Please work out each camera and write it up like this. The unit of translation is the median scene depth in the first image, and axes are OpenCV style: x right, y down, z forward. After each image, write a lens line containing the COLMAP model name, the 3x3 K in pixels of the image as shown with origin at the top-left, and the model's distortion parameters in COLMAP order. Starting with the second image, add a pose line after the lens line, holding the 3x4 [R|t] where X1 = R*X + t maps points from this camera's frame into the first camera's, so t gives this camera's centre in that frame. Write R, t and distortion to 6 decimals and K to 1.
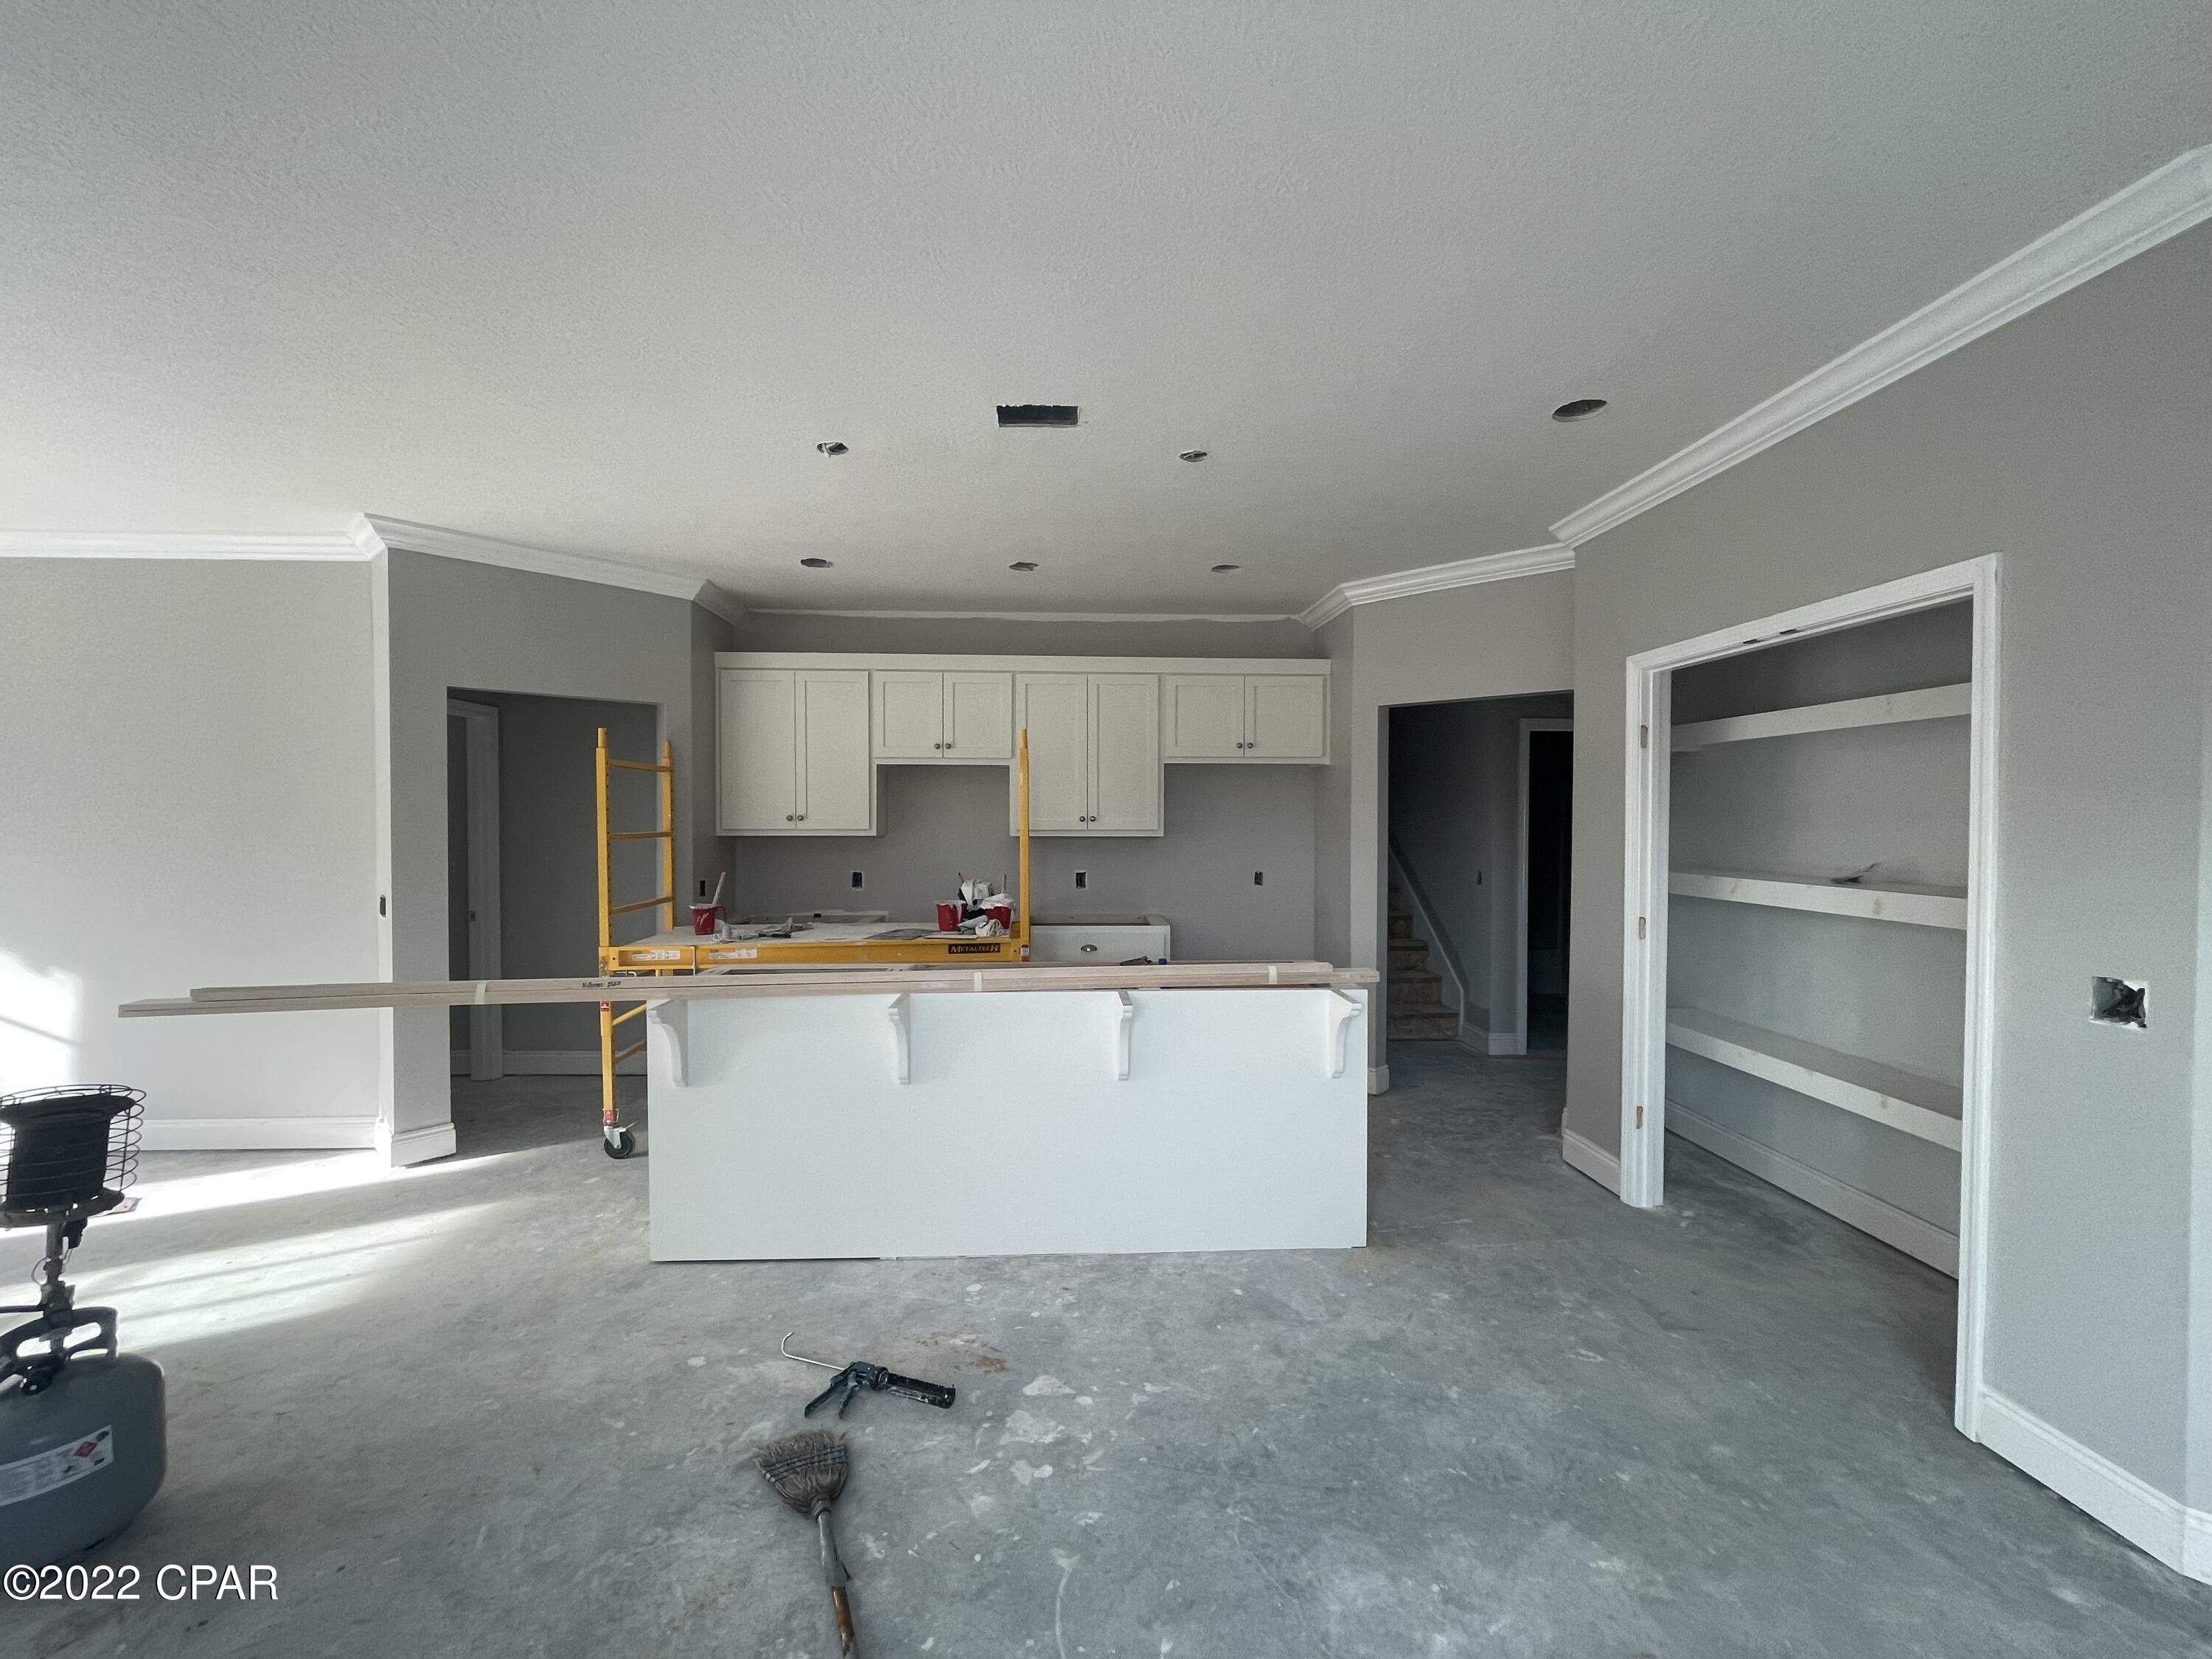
lens RADIAL K [[889.4, 0, 1096.6], [0, 889.4, 834.6], [0, 0, 1]] dist [-0.002748, -0.000711]
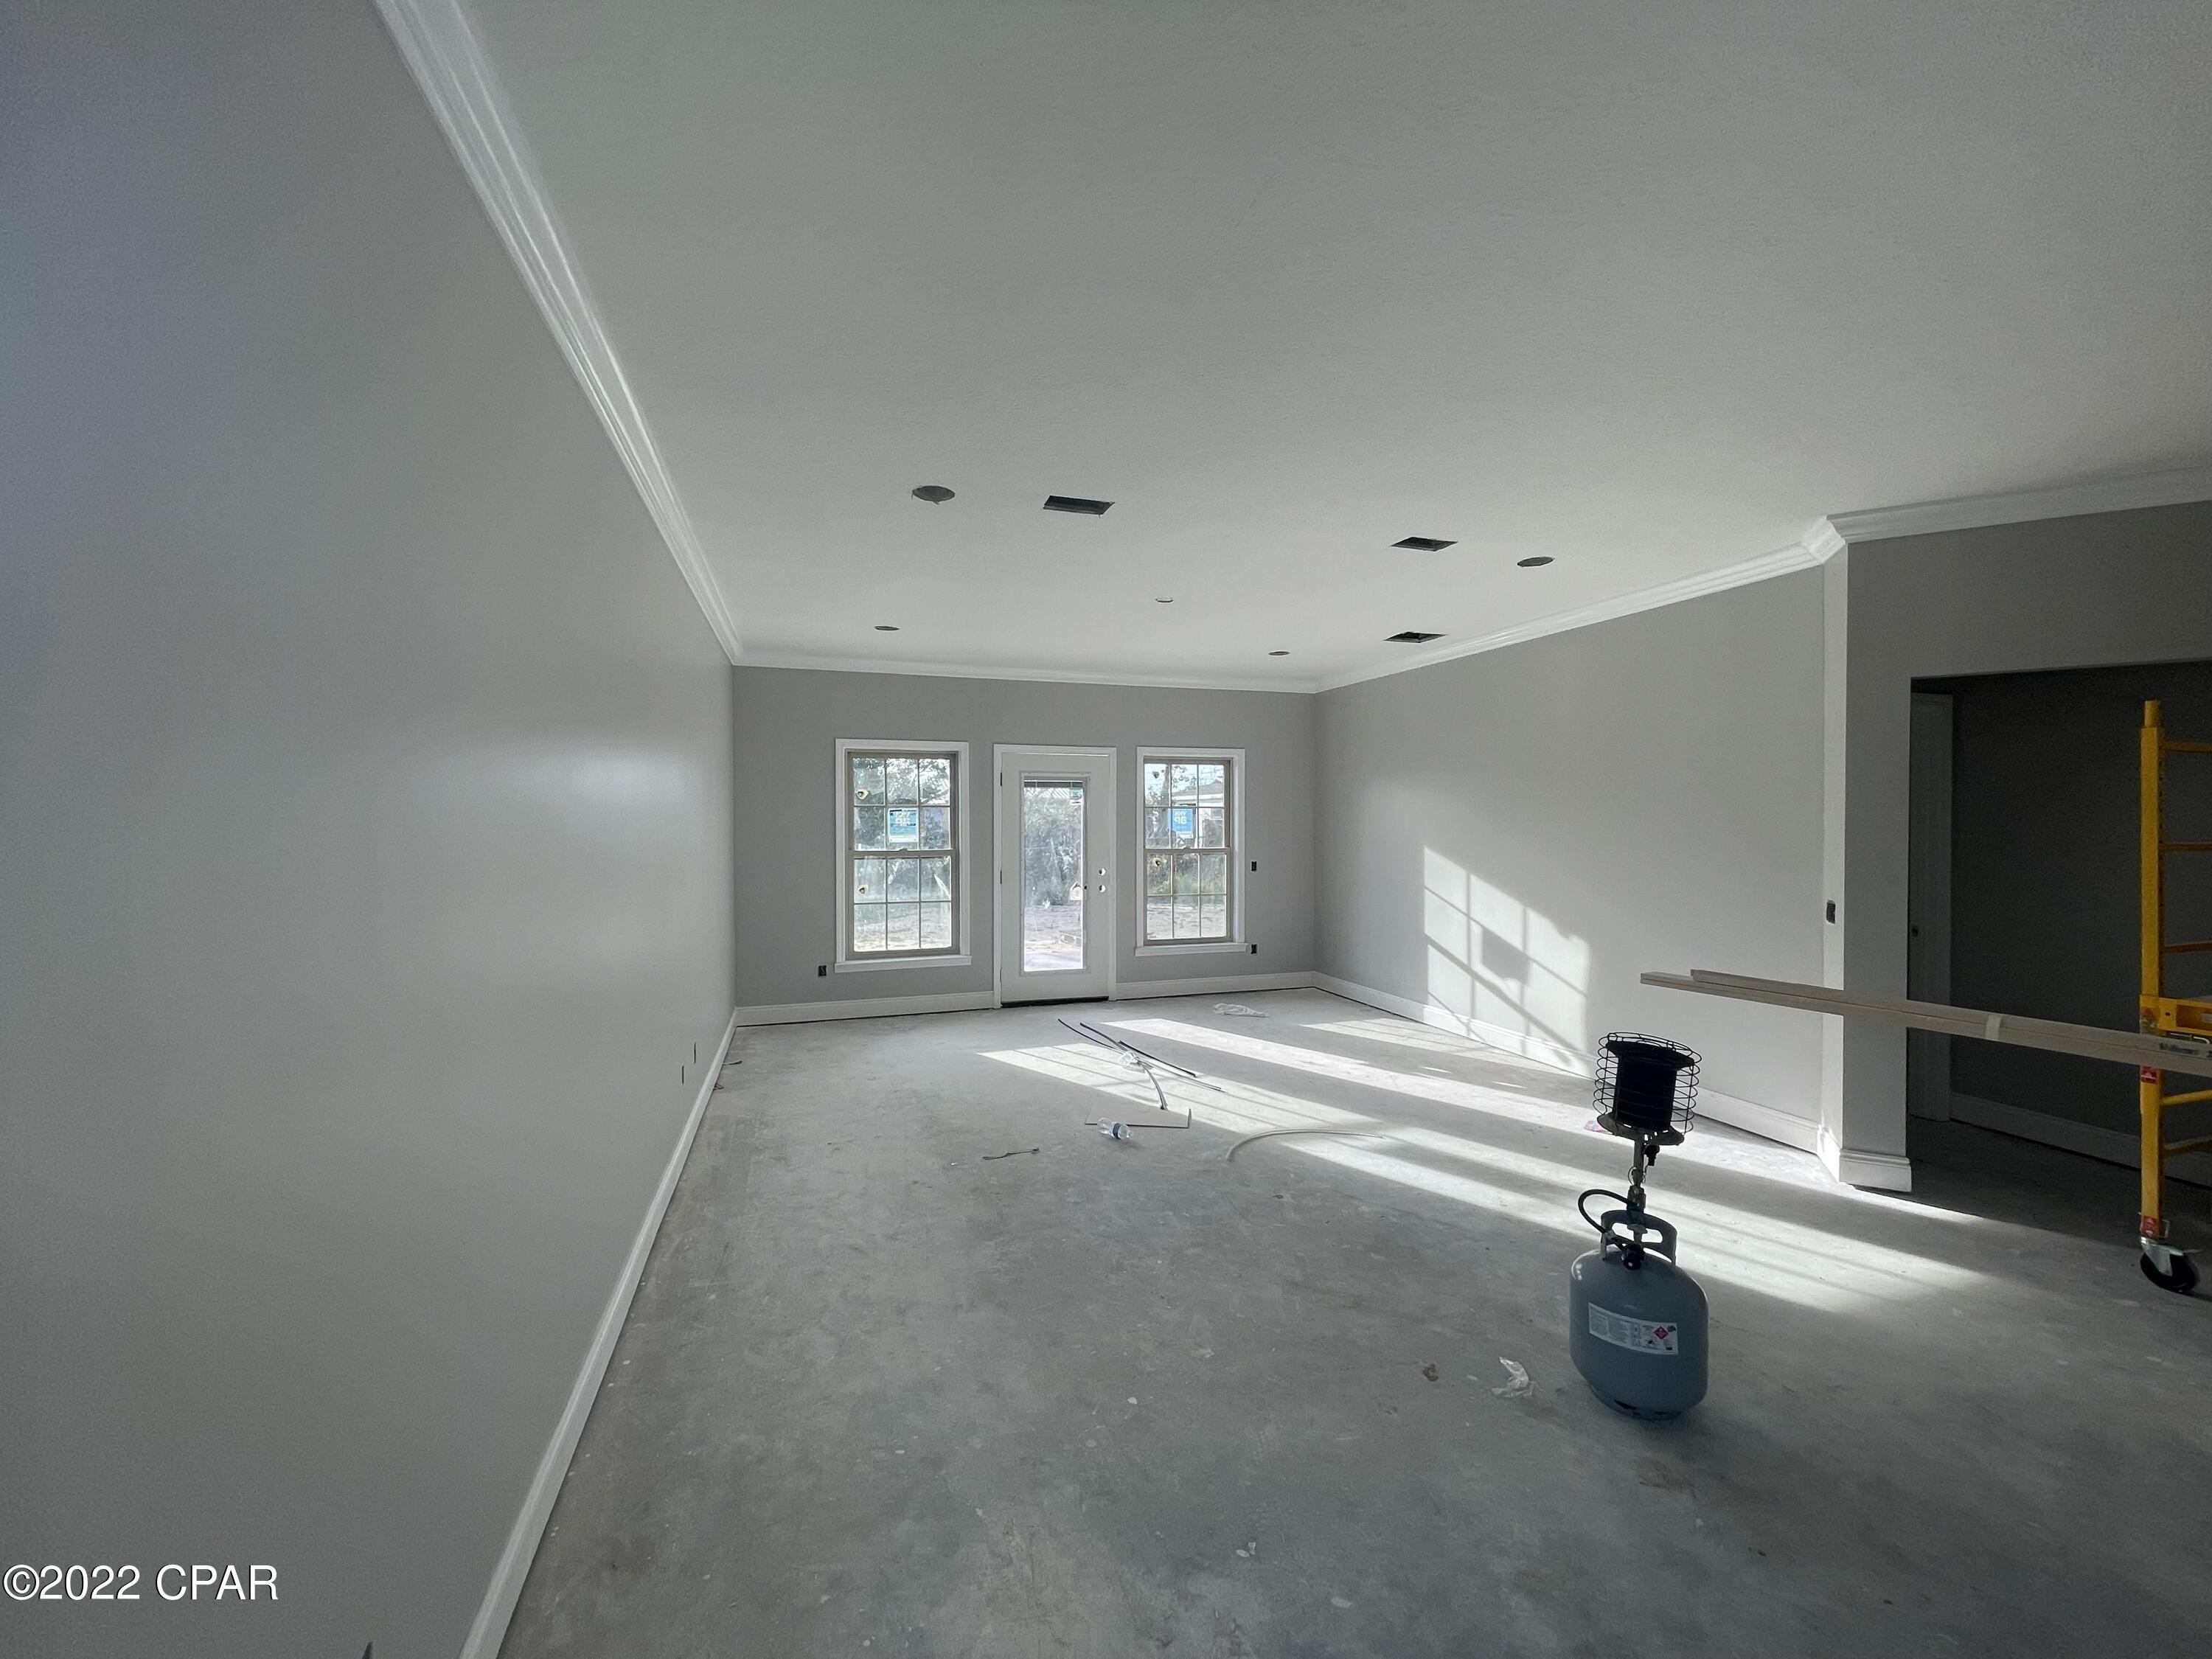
lens RADIAL K [[889.4, 0, 1096.6], [0, 889.4, 834.6], [0, 0, 1]] dist [-0.002748, -0.000711]
pose [[0.249954, 0.011408, -0.968191, -0.080122], [-0.015810, 0.999845, 0.007699, 0.000408], [0.968129, 0.013383, 0.250096, -0.047171]]
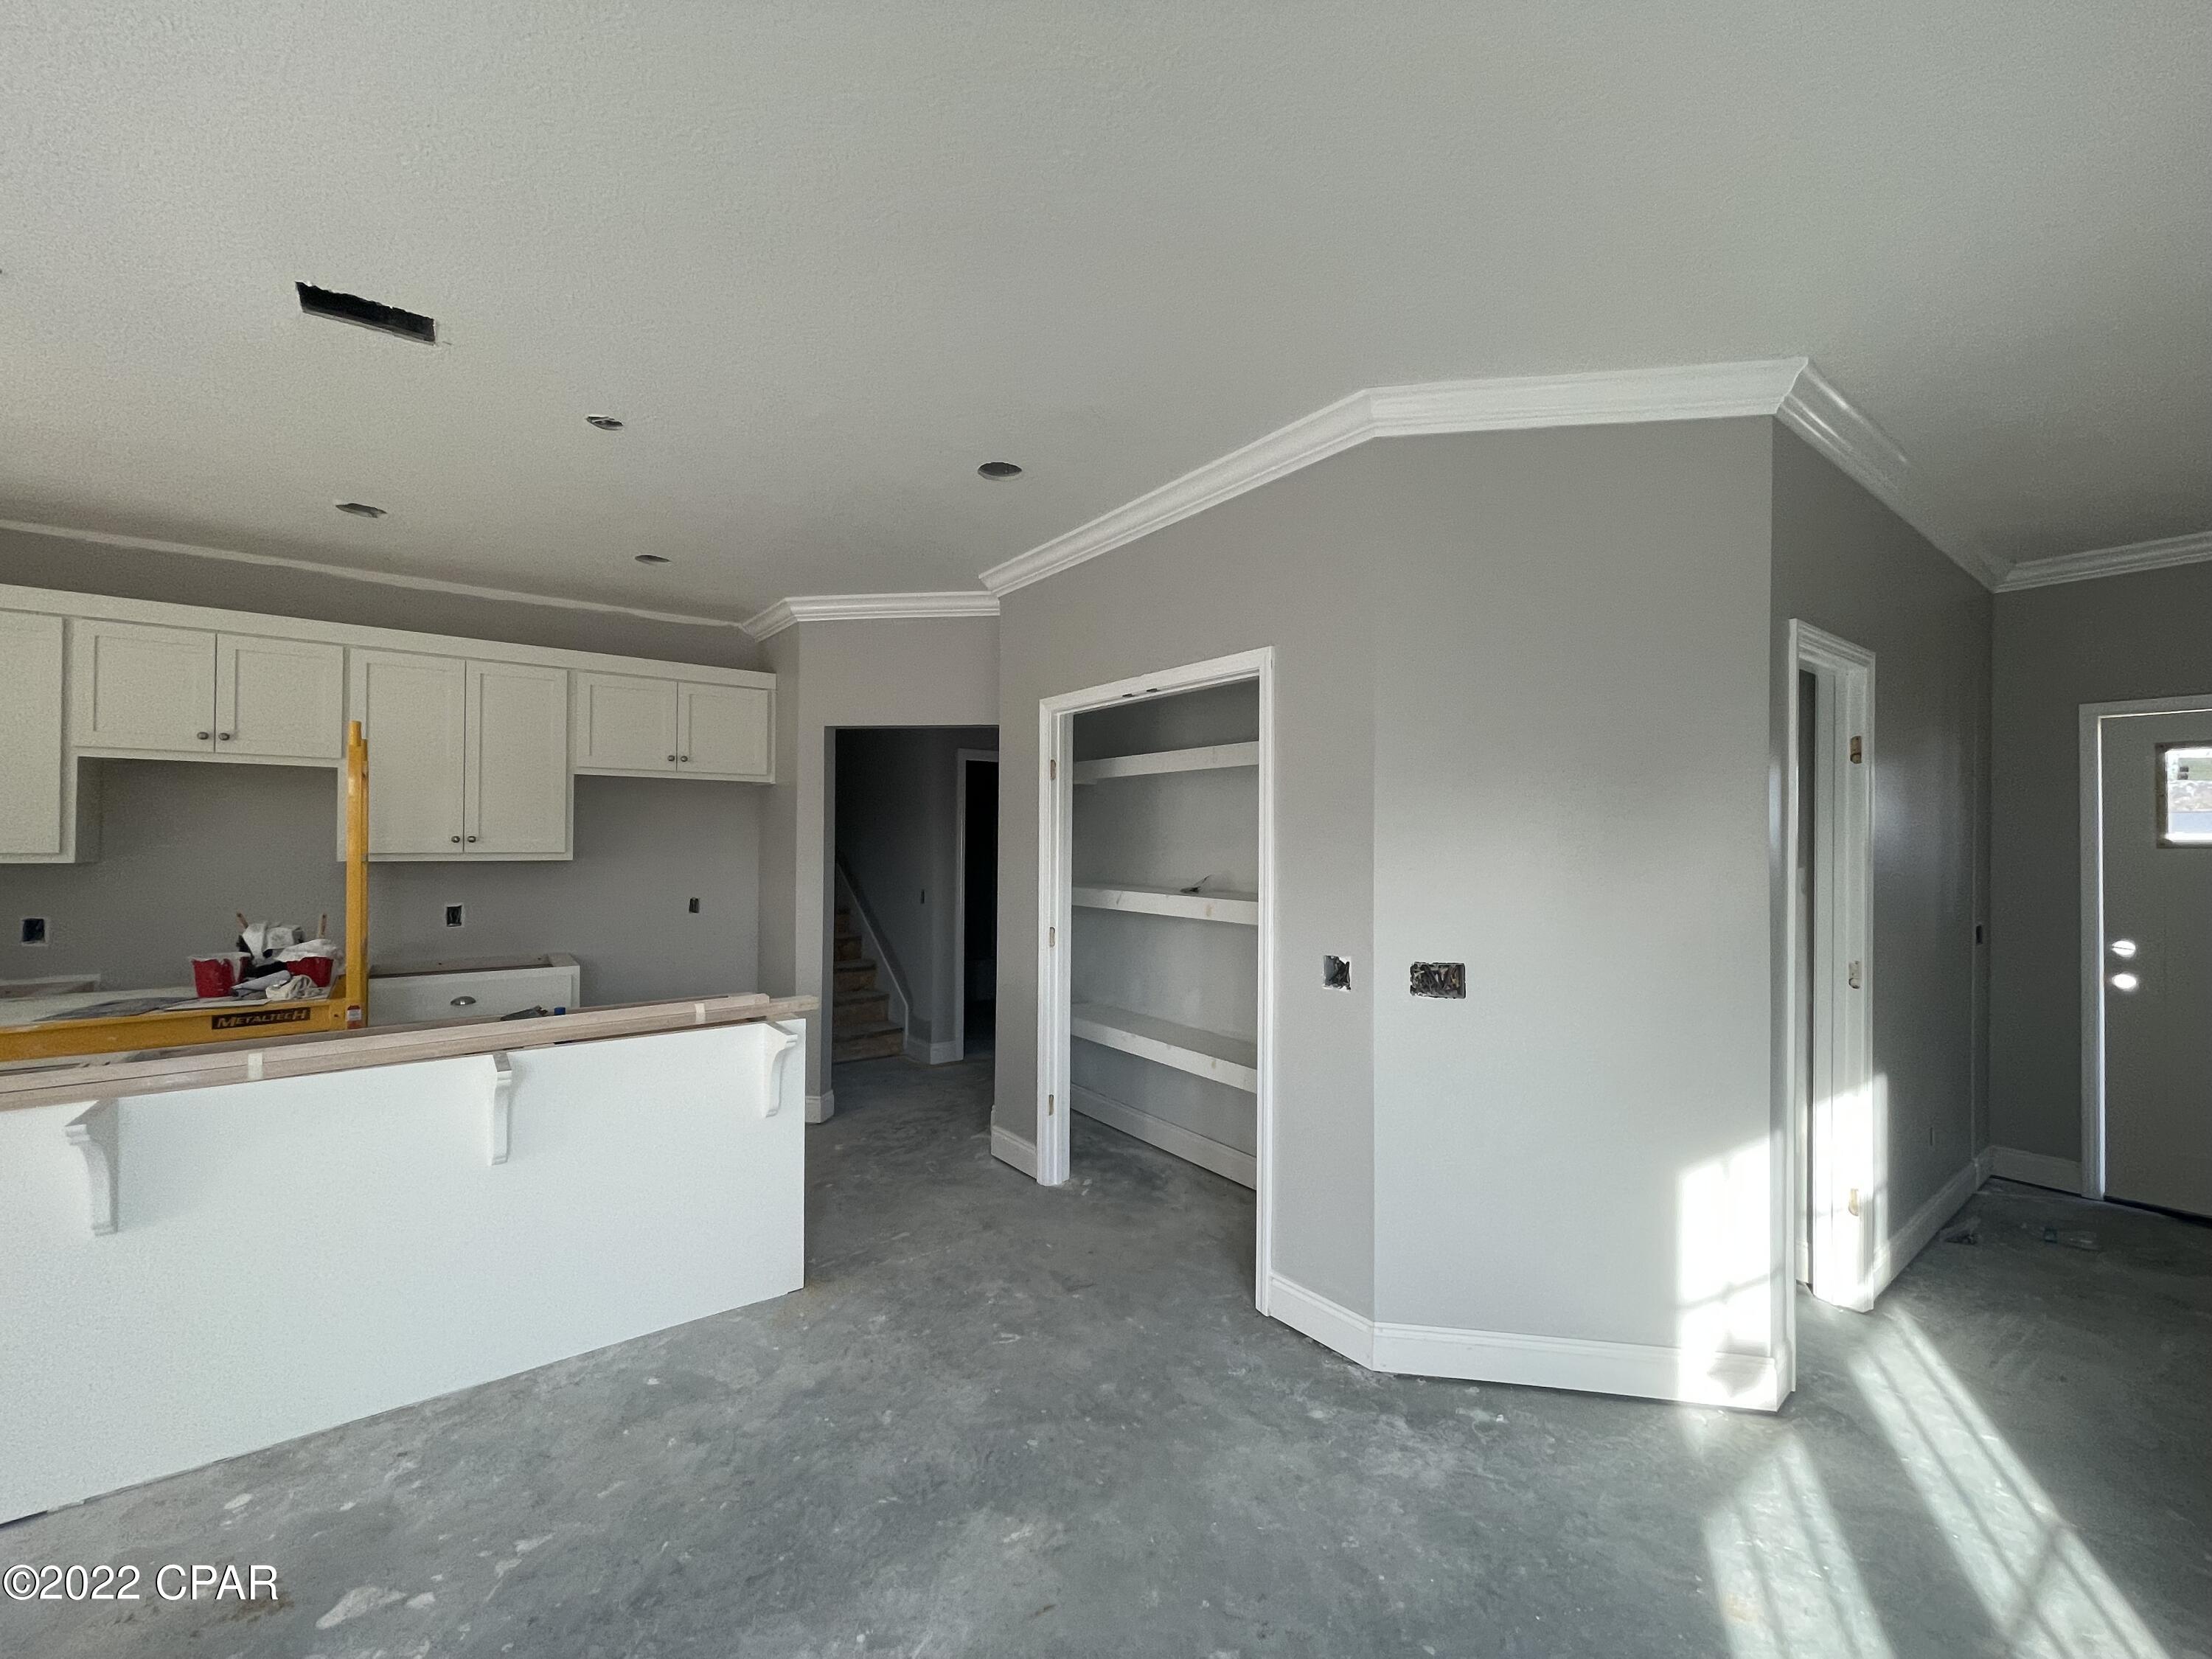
lens RADIAL K [[889.4, 0, 1096.6], [0, 889.4, 834.6], [0, 0, 1]] dist [-0.002748, -0.000711]
pose [[0.830539, 0.006554, 0.556922, 0.026045], [0.005917, 0.999770, -0.020590, -0.002890], [-0.556930, 0.020396, 0.830309, 0.017937]]
